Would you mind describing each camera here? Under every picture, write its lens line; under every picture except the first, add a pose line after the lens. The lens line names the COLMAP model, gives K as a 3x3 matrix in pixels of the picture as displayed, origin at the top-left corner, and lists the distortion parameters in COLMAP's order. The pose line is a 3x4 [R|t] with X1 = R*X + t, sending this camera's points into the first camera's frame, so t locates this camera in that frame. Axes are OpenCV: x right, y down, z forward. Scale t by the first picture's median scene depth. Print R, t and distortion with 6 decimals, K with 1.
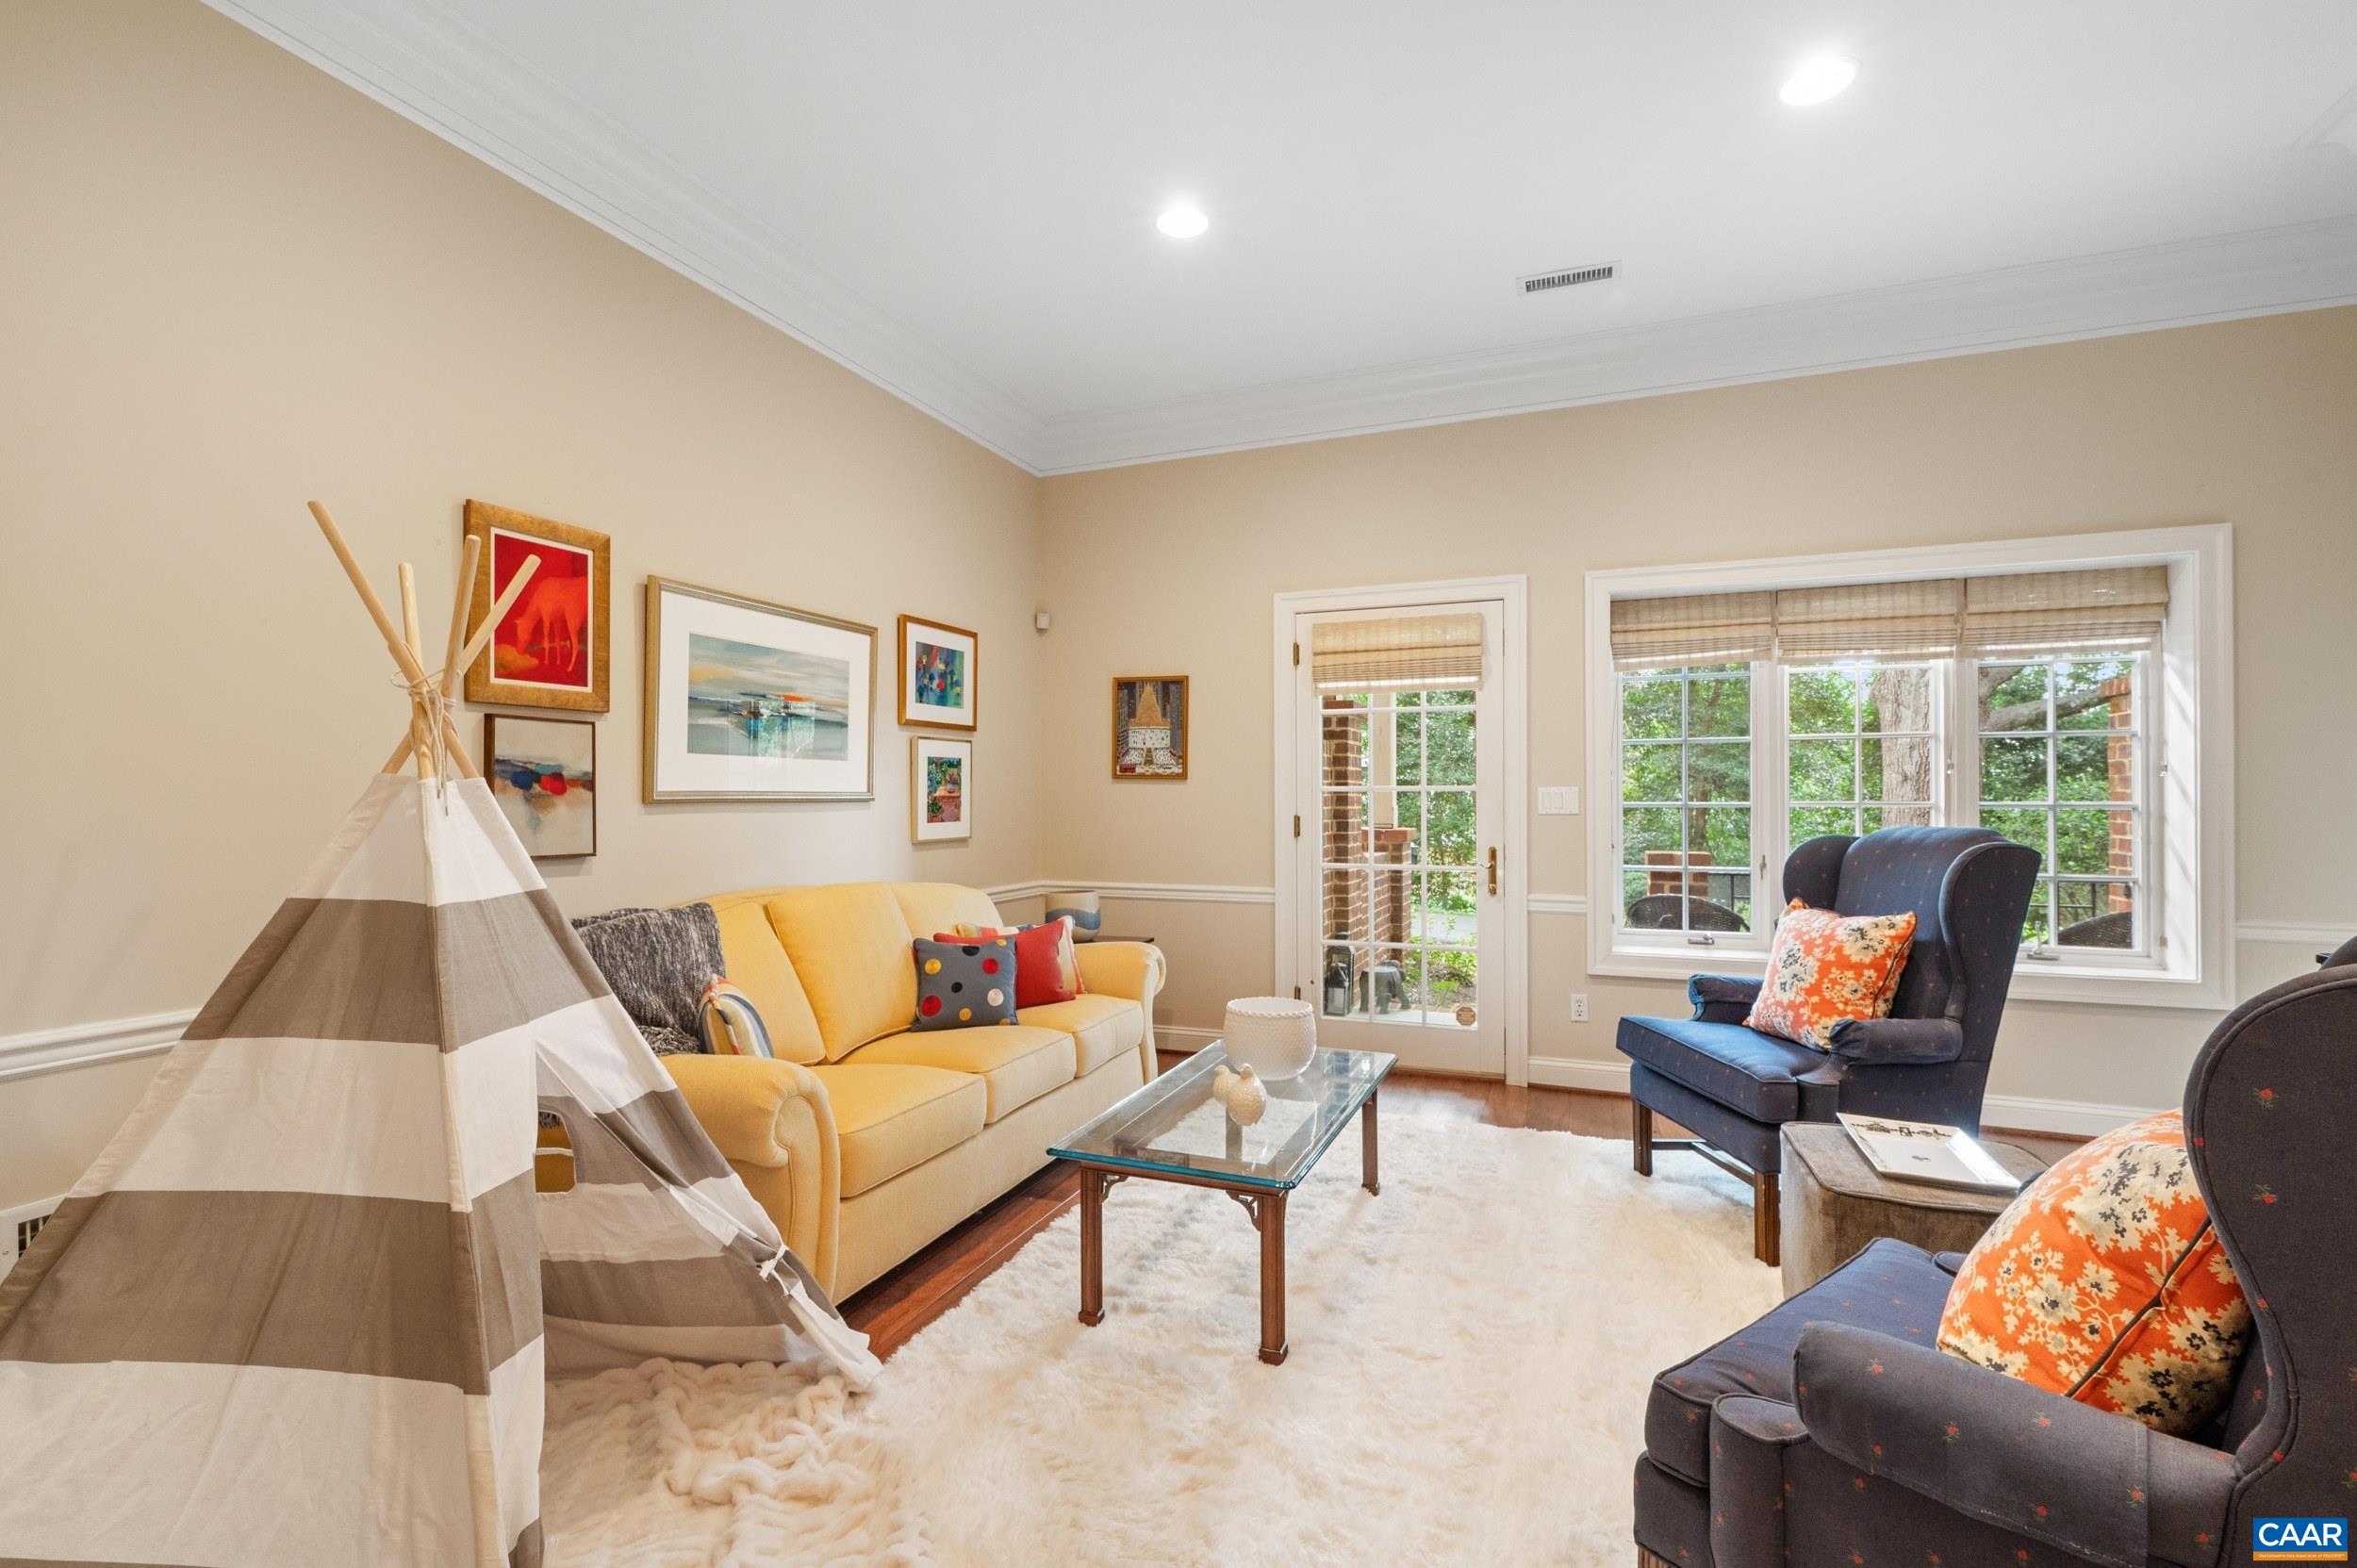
lens RADIAL K [[1049.9, 0, 1176.6], [0, 1049.9, 796.2], [0, 0, 1]] dist [0.000319, -0.000226]
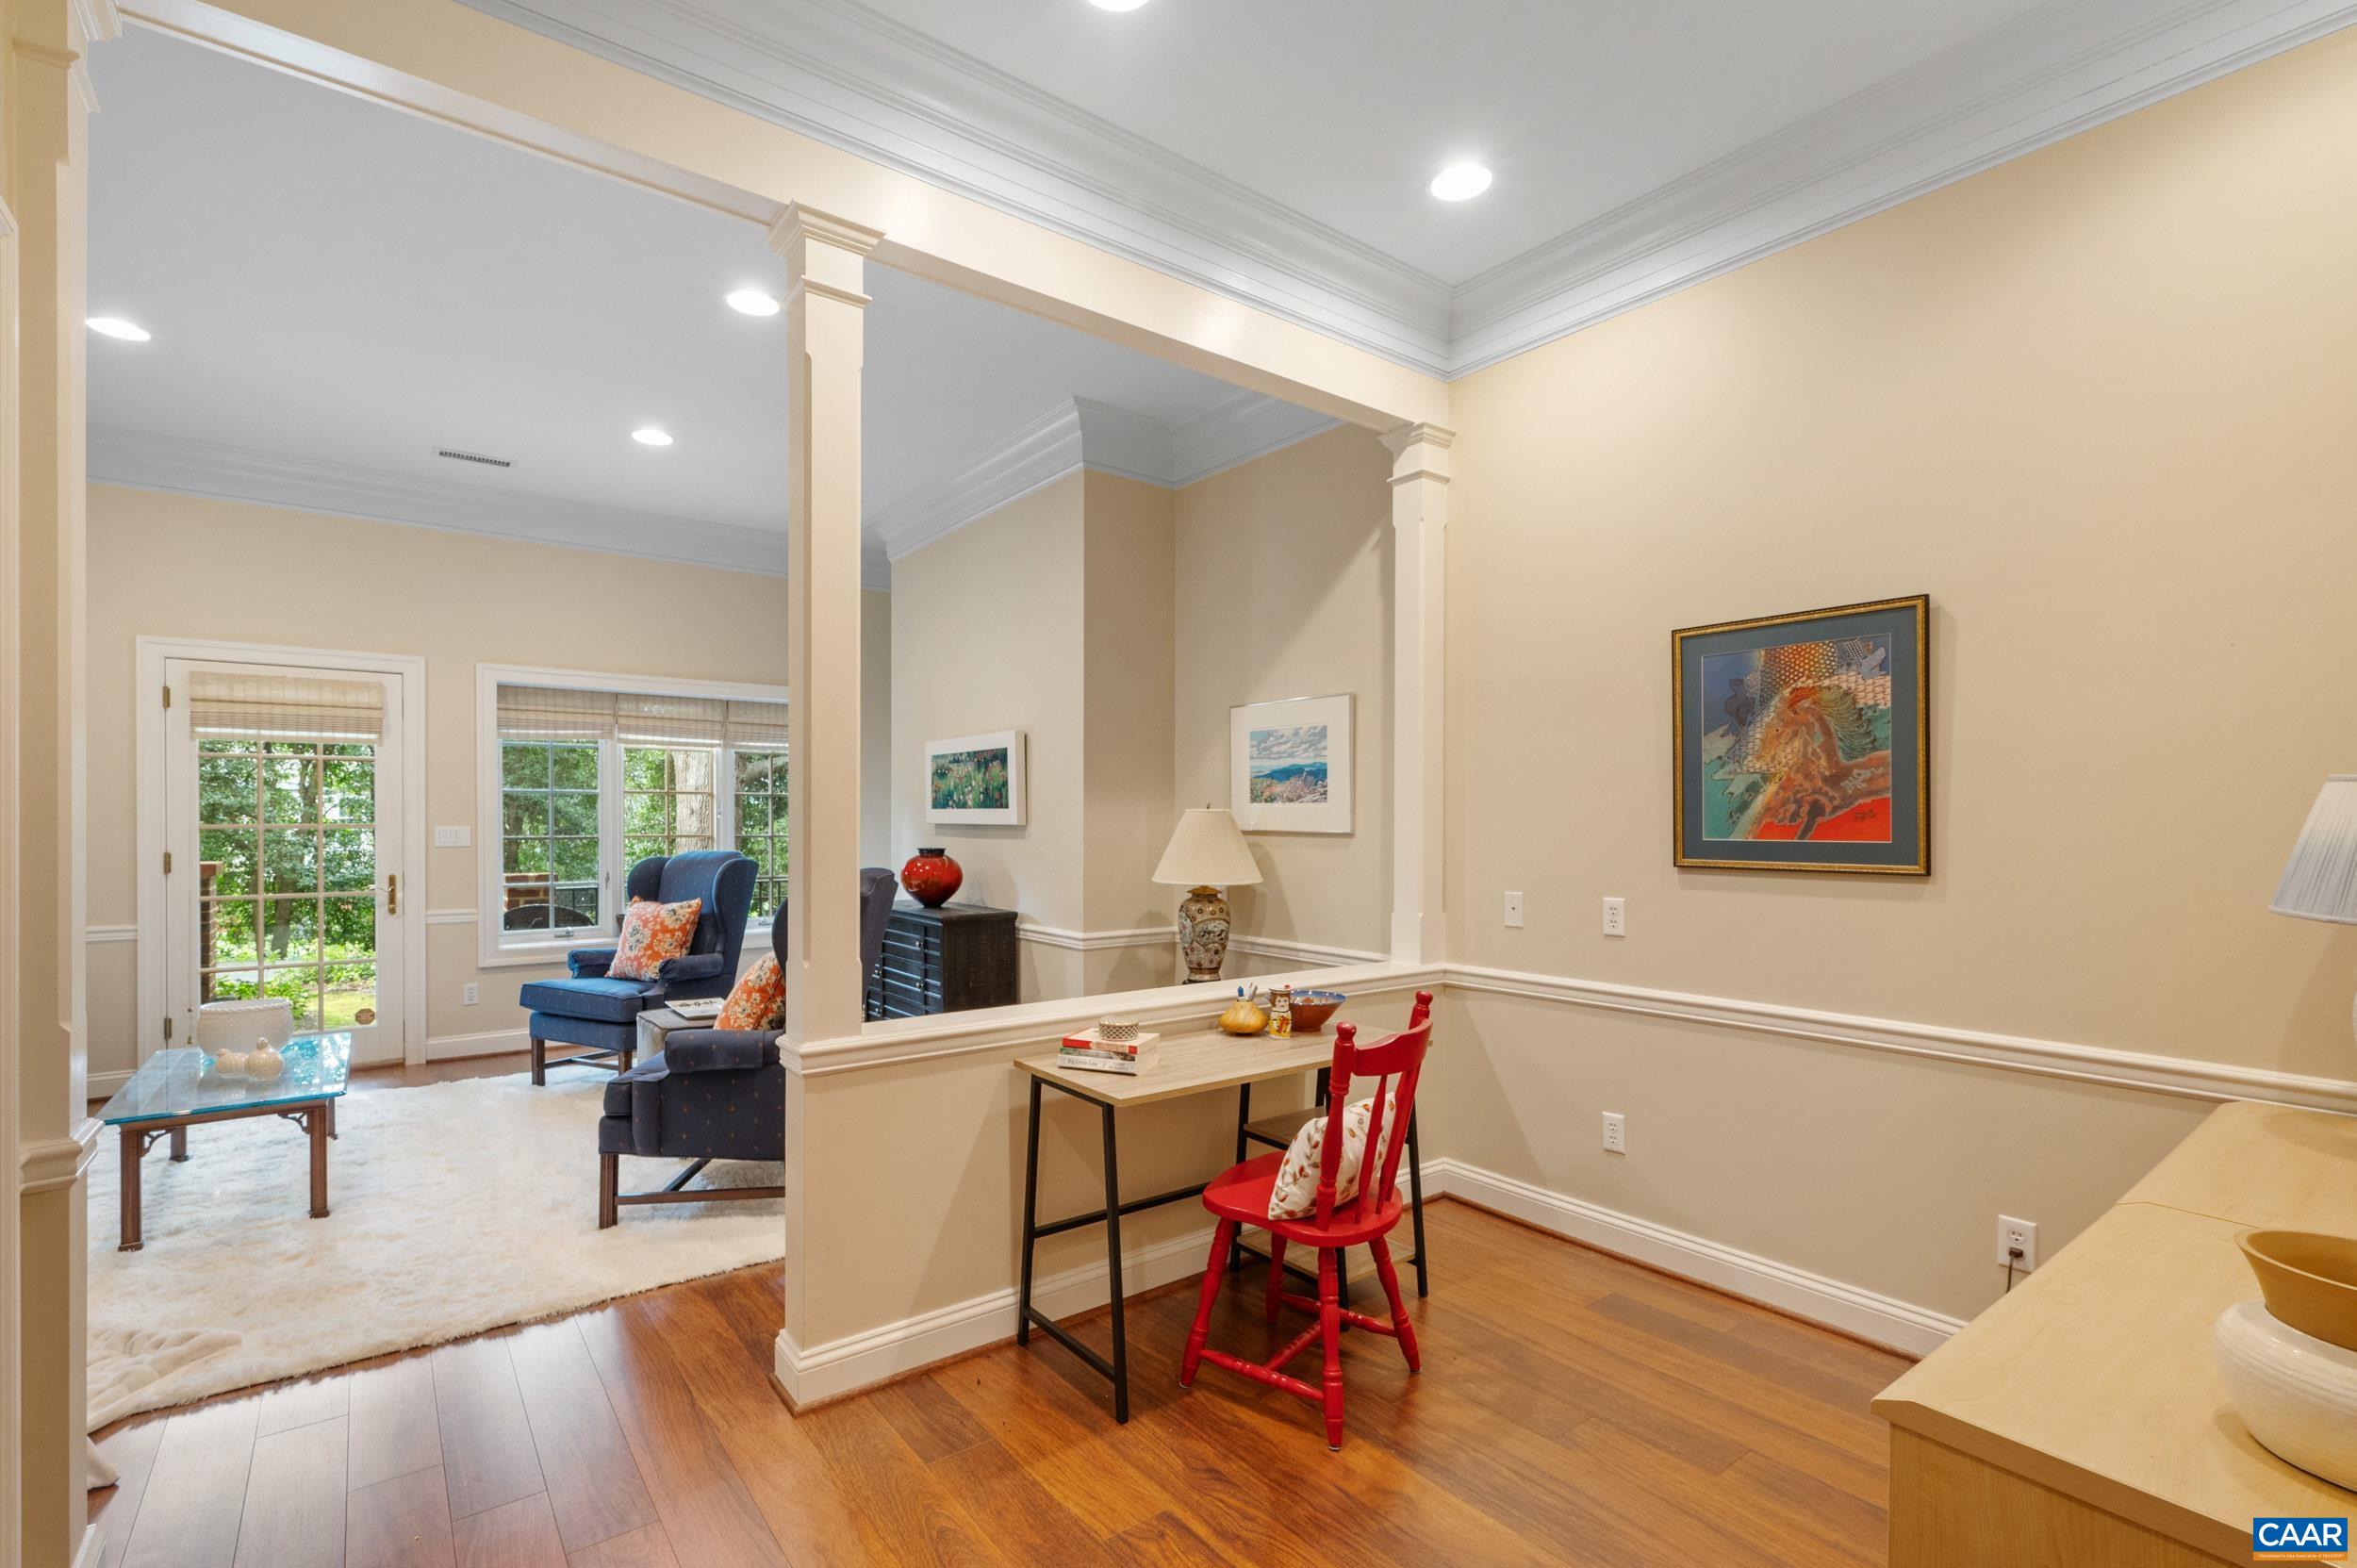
lens RADIAL K [[1062.4, 0, 1175.7], [0, 1062.4, 823.5], [0, 0, 1]] dist [-0.000854, -0.000308]
pose [[0.509205, -0.001894, 0.860643, -0.368962], [-0.002142, 0.999992, 0.003468, -0.021468], [-0.860643, -0.003609, 0.509197, -0.515119]]
